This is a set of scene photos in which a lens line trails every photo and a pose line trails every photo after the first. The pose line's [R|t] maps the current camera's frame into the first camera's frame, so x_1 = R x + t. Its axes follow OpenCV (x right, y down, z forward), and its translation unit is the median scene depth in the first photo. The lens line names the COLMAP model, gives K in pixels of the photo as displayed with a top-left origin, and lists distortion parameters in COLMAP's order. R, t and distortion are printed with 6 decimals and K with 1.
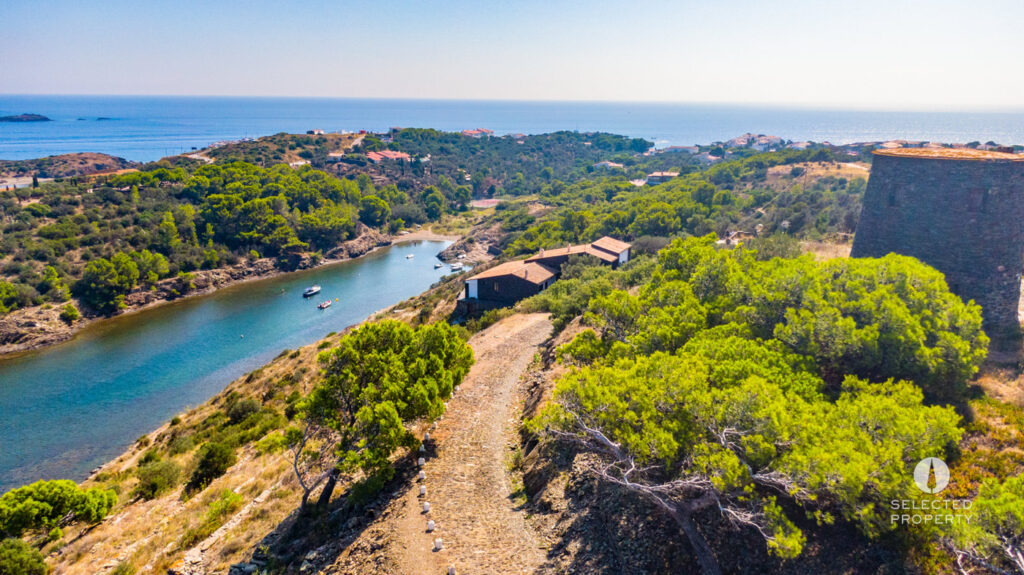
lens RADIAL K [[723.2, 0, 508.7], [0, 723.2, 289.8], [0, 0, 1]] dist [0.022111, -0.006034]
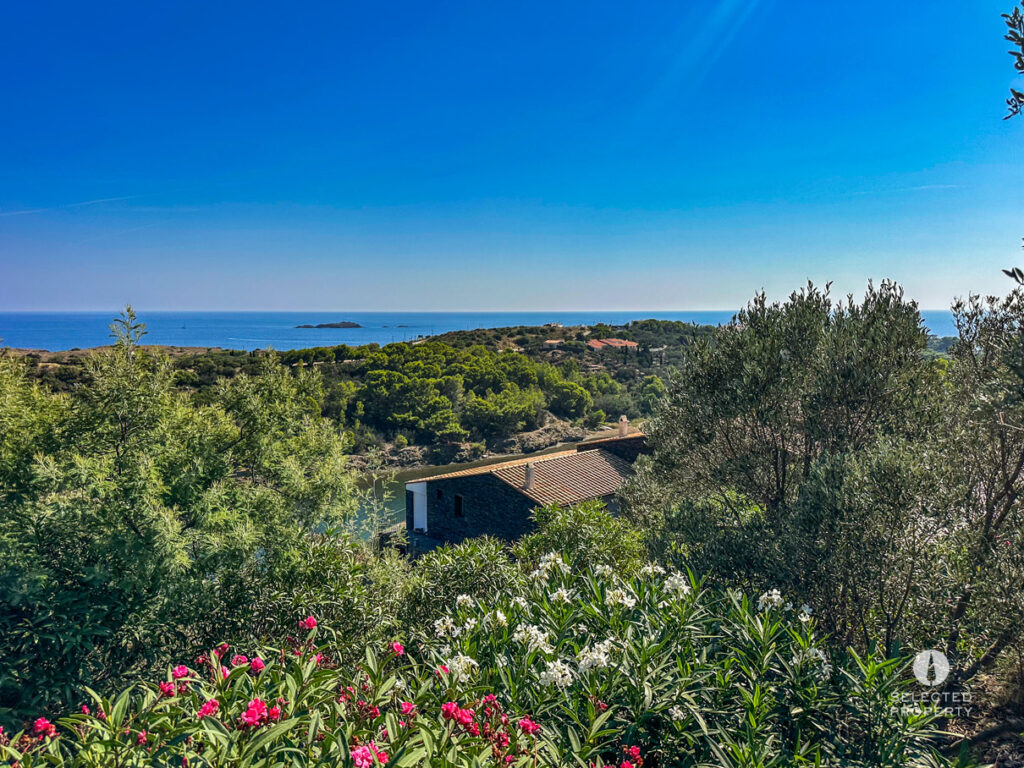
lens RADIAL K [[701.4, 0, 512.0], [0, 701.4, 385.9], [0, 0, 1]] dist [0.011680, 0.000347]
pose [[0.928219, 0.025439, -0.371164, 0.048918], [-0.083701, 0.986362, -0.141718, -0.005884], [0.362497, 0.162612, 0.917689, 0.242942]]
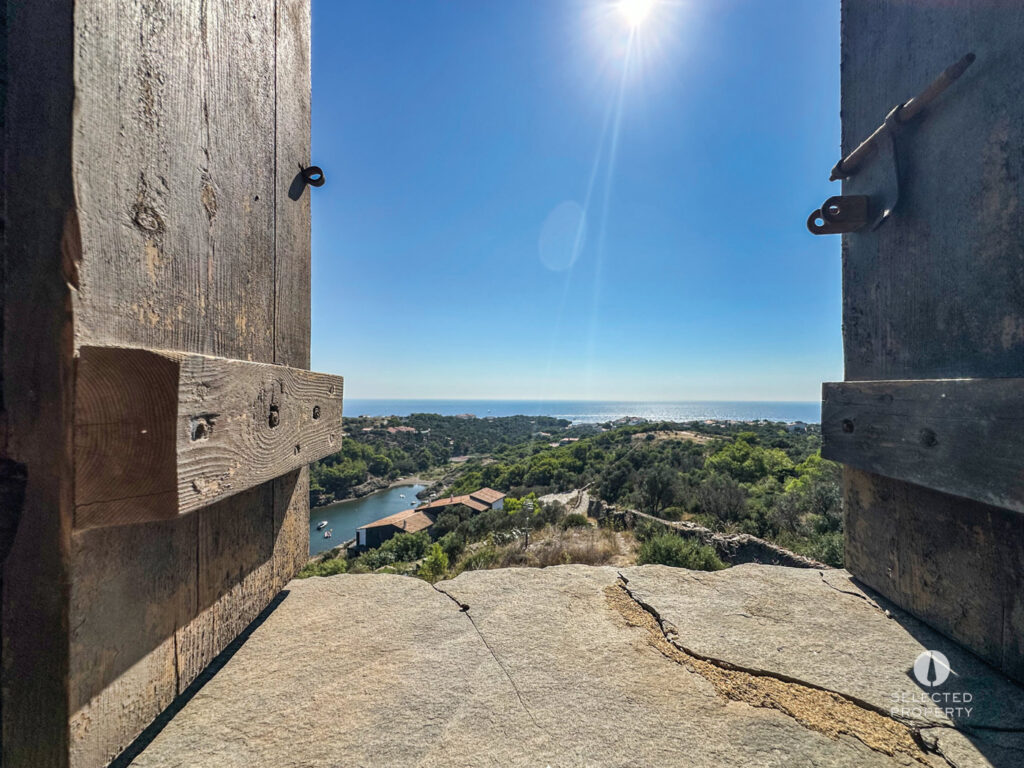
lens RADIAL K [[415.6, 0, 509.5], [0, 415.6, 393.3], [0, 0, 1]] dist [0.008211, -0.001064]
pose [[0.999518, -0.005998, 0.030463, 0.060865], [0.013965, 0.963153, -0.268591, -0.014963], [-0.027729, 0.268887, 0.962772, 0.107041]]
